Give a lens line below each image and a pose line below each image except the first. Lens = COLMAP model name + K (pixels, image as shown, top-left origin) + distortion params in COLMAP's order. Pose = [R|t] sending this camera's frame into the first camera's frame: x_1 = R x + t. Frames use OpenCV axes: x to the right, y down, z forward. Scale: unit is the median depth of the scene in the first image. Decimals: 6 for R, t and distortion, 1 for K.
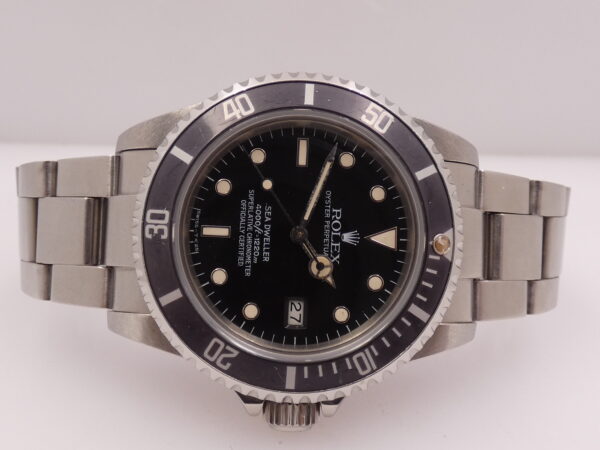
lens RADIAL K [[755.7, 0, 300.0], [0, 755.7, 225.0], [0, 0, 1]] dist [-0.012052, 0.015349]
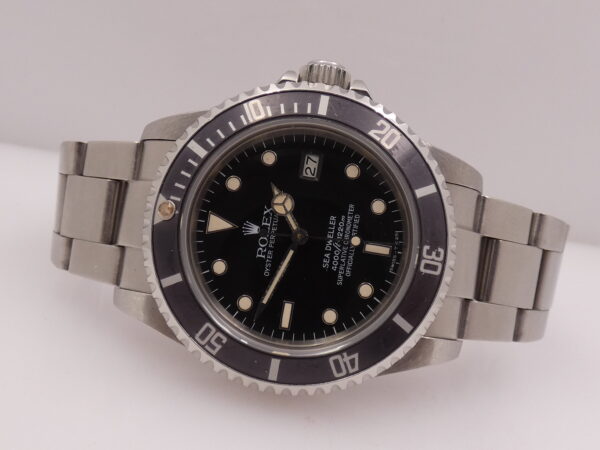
lens RADIAL K [[755.7, 0, 300.0], [0, 755.7, 225.0], [0, 0, 1]] dist [-0.012052, 0.015349]
pose [[-0.991964, -0.121770, -0.034351, 0.036463], [0.114697, -0.980081, 0.162130, -0.142112], [-0.053410, 0.156887, 0.986171, -0.043303]]
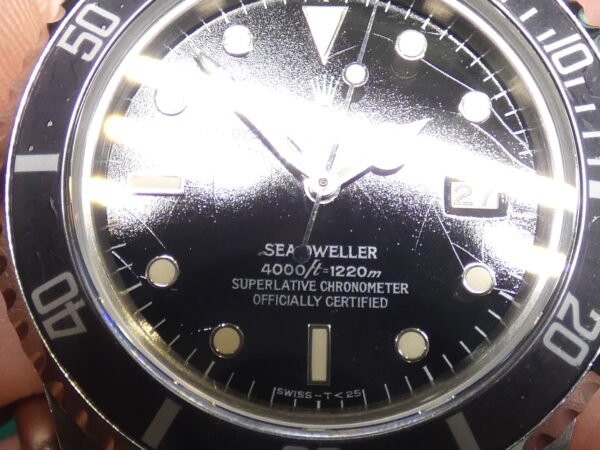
lens RADIAL K [[1074.5, 0, 300.0], [0, 1074.5, 225.0], [0, 0, 1]] dist [0.002559, 0.137056]
pose [[-0.016876, -0.981052, 0.193009, -0.162916], [0.995571, 0.001367, 0.093998, -0.068490], [-0.092481, 0.193740, 0.976684, 0.312415]]
